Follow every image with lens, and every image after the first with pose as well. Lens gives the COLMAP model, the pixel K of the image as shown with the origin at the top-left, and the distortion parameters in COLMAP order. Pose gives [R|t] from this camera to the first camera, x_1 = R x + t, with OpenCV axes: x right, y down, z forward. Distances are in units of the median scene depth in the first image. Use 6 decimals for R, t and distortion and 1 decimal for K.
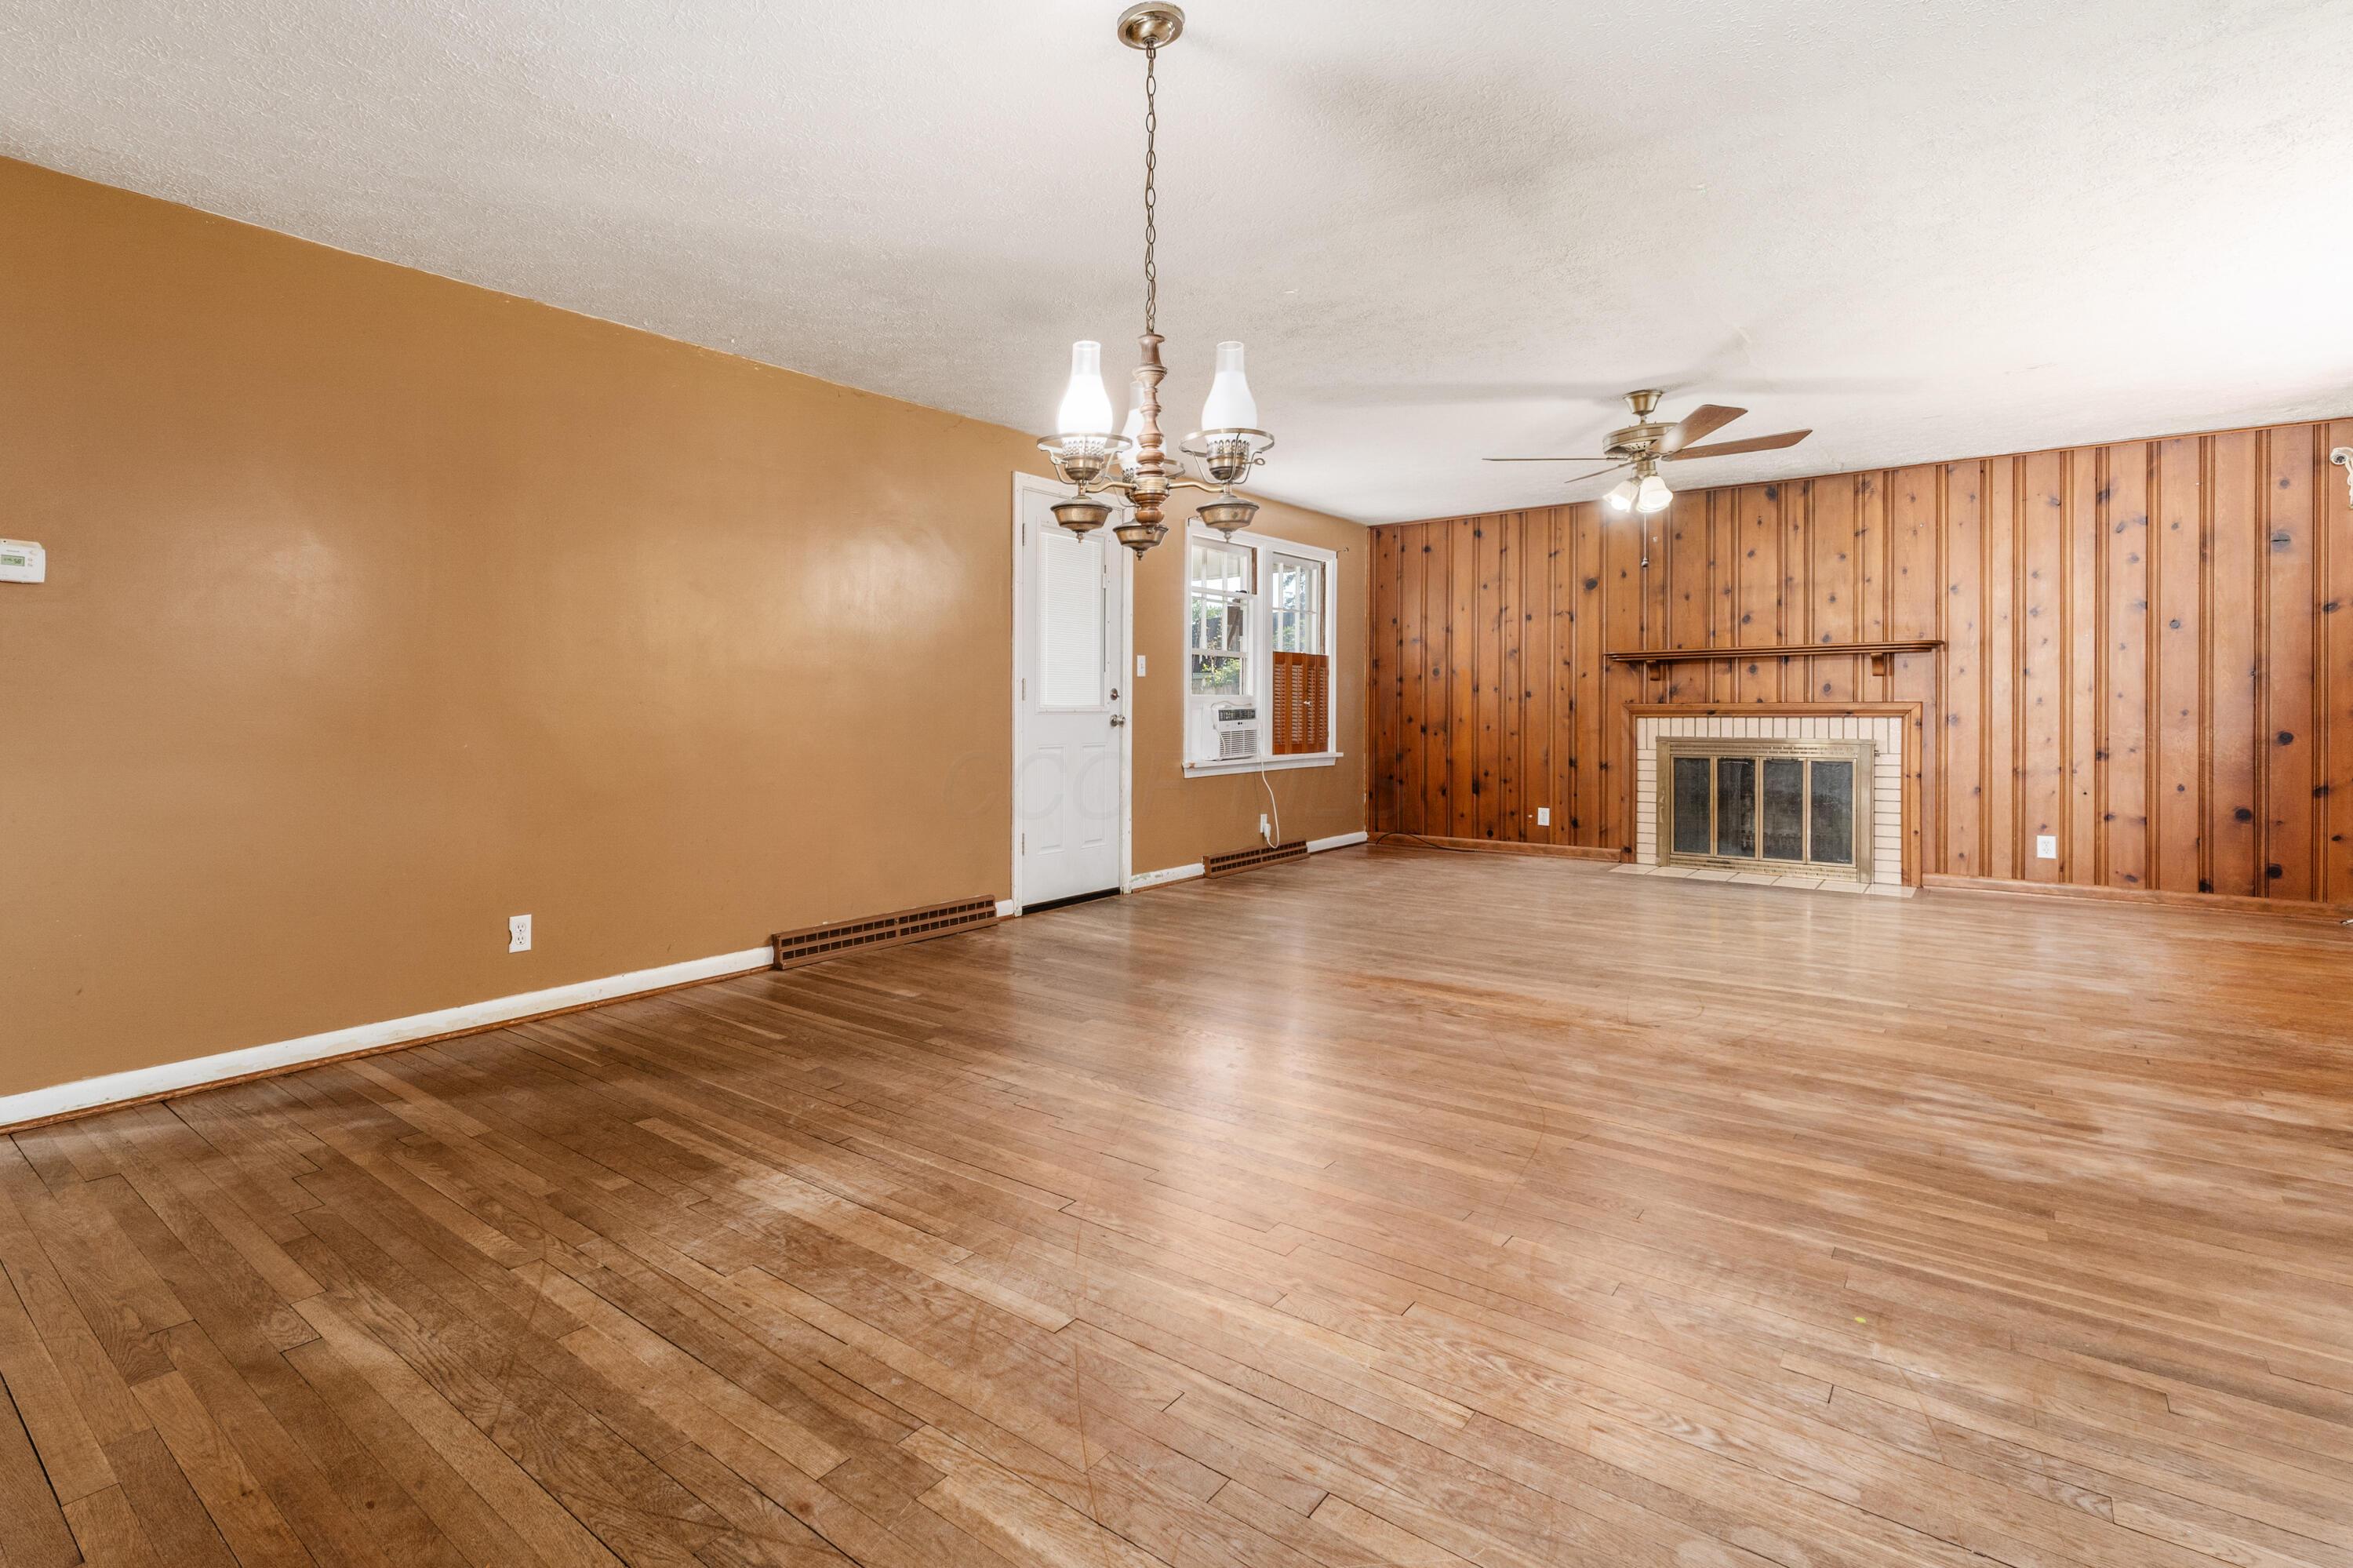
lens RADIAL K [[1099.5, 0, 1117.7], [0, 1099.5, 715.0], [0, 0, 1]] dist [0.008128, -0.001601]
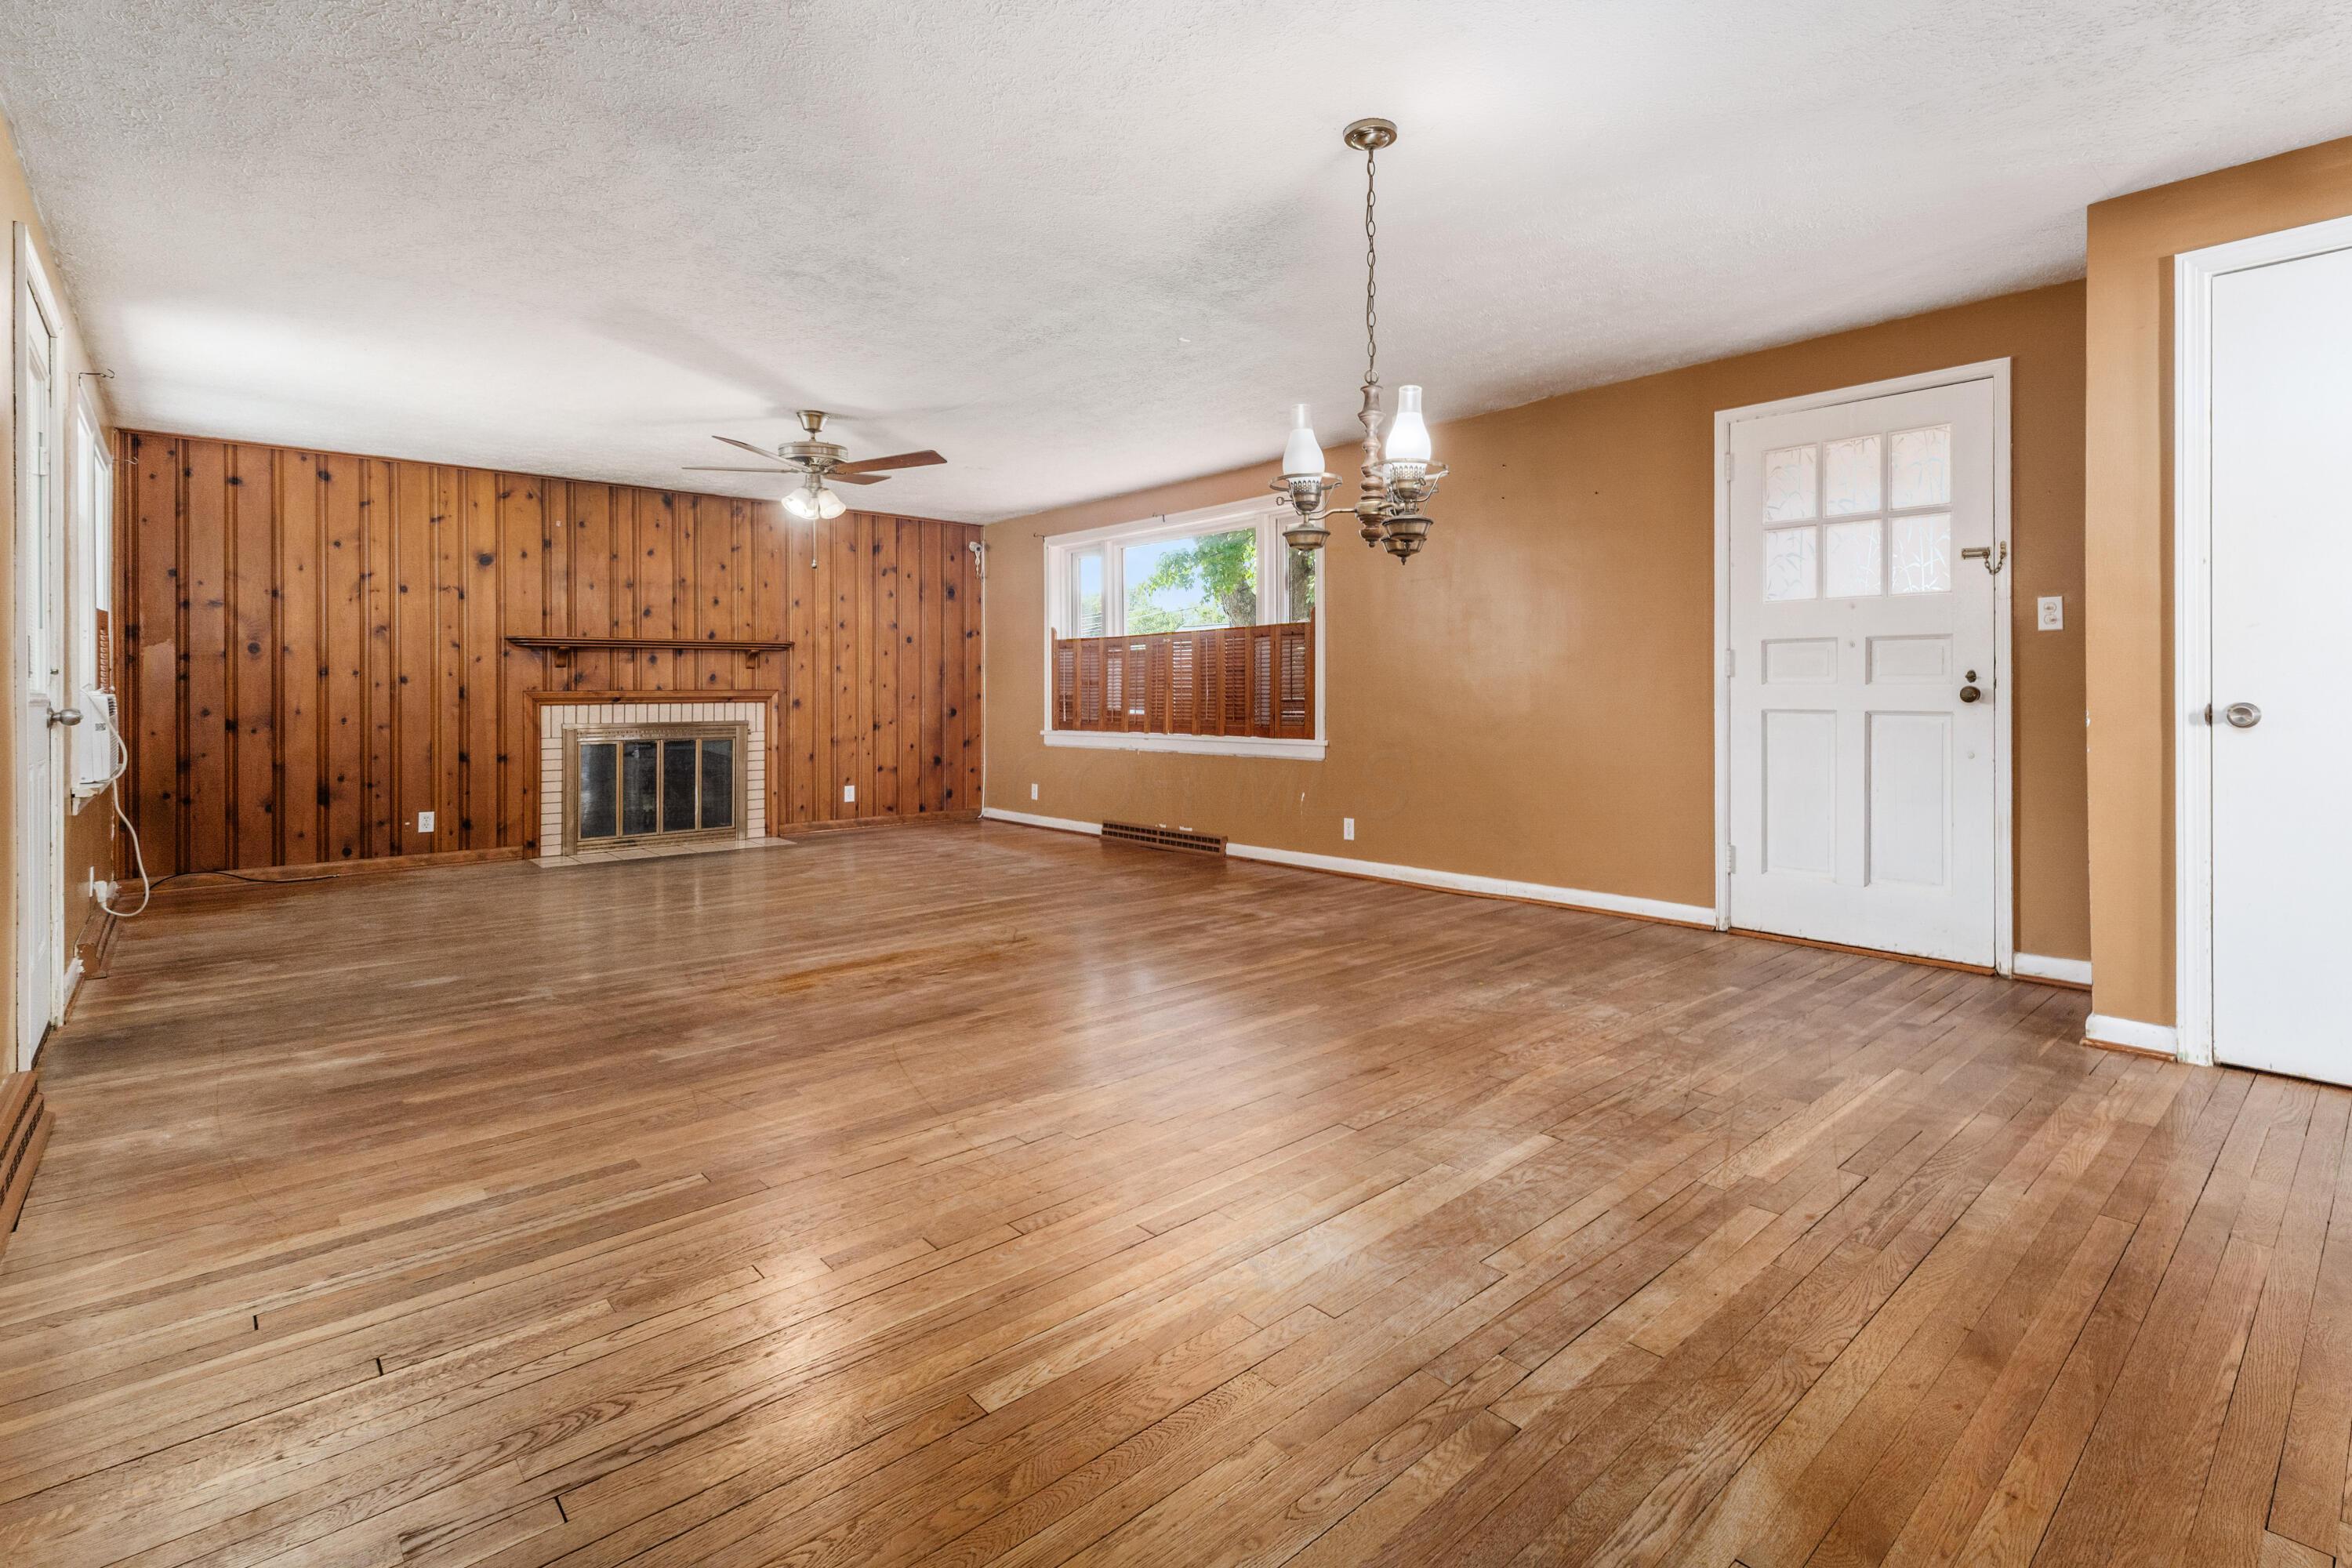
lens RADIAL K [[1099.0, 0, 1133.3], [0, 1099.0, 688.4], [0, 0, 1]] dist [0.008128, -0.001601]
pose [[0.200149, 0.005651, 0.979749, -0.423871], [0.010741, 0.999911, -0.007962, 0.000832], [-0.979706, 0.012117, 0.200071, 0.348134]]
